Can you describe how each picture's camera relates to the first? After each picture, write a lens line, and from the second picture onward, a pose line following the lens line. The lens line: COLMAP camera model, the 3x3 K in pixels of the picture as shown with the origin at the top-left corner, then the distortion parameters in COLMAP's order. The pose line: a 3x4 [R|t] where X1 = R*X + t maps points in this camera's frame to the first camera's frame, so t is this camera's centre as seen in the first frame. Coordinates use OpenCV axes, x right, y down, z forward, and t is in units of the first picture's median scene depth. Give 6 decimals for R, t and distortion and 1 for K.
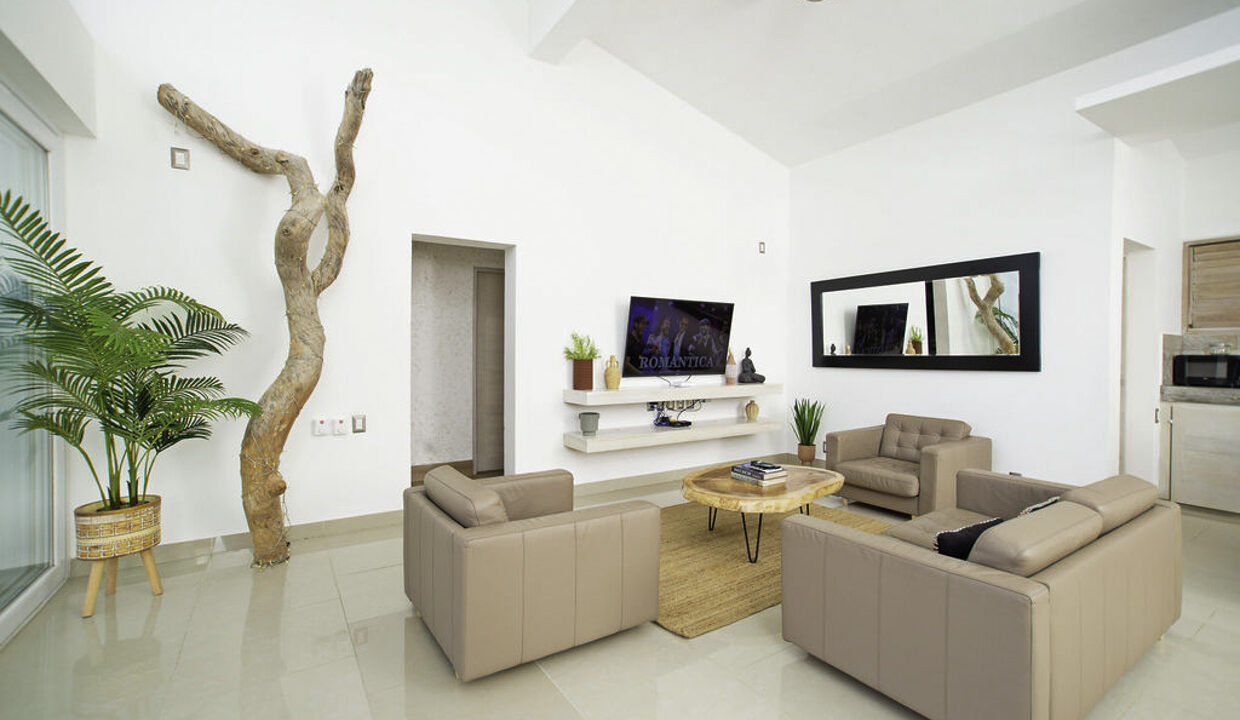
lens RADIAL K [[548.7, 0, 614.7], [0, 548.7, 364.4], [0, 0, 1]] dist [-0.021020, 0.013929]
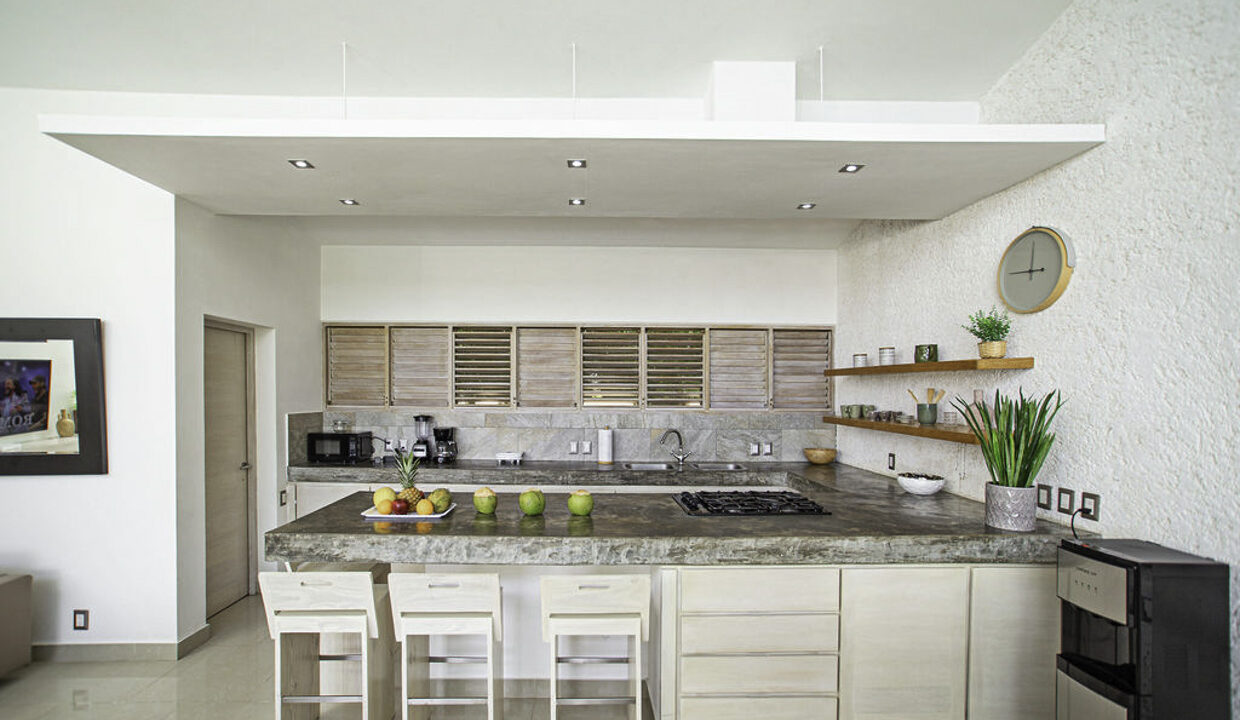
lens RADIAL K [[548.7, 0, 597.4], [0, 548.7, 399.4], [0, 0, 1]] dist [-0.021020, 0.013929]
pose [[0.530713, -0.015087, 0.847418, 0.469546], [0.016637, 0.999834, 0.007381, -0.080131], [-0.847388, 0.010182, 0.530876, -0.008814]]
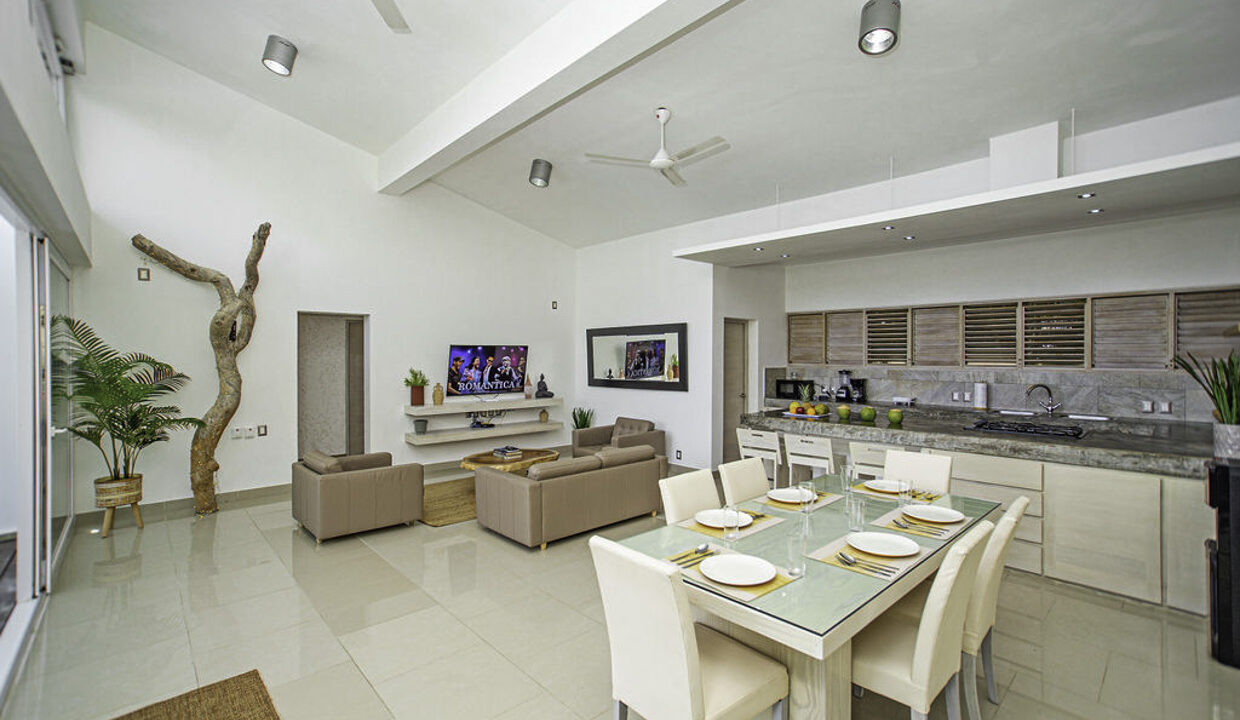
lens RADIAL K [[548.7, 0, 615.1], [0, 548.7, 365.9], [0, 0, 1]] dist [-0.021020, 0.013929]
pose [[0.987116, -0.006387, 0.159880, 0.261201], [0.006989, 0.999970, -0.003204, -0.060001], [-0.159854, 0.004281, 0.987131, -0.645993]]
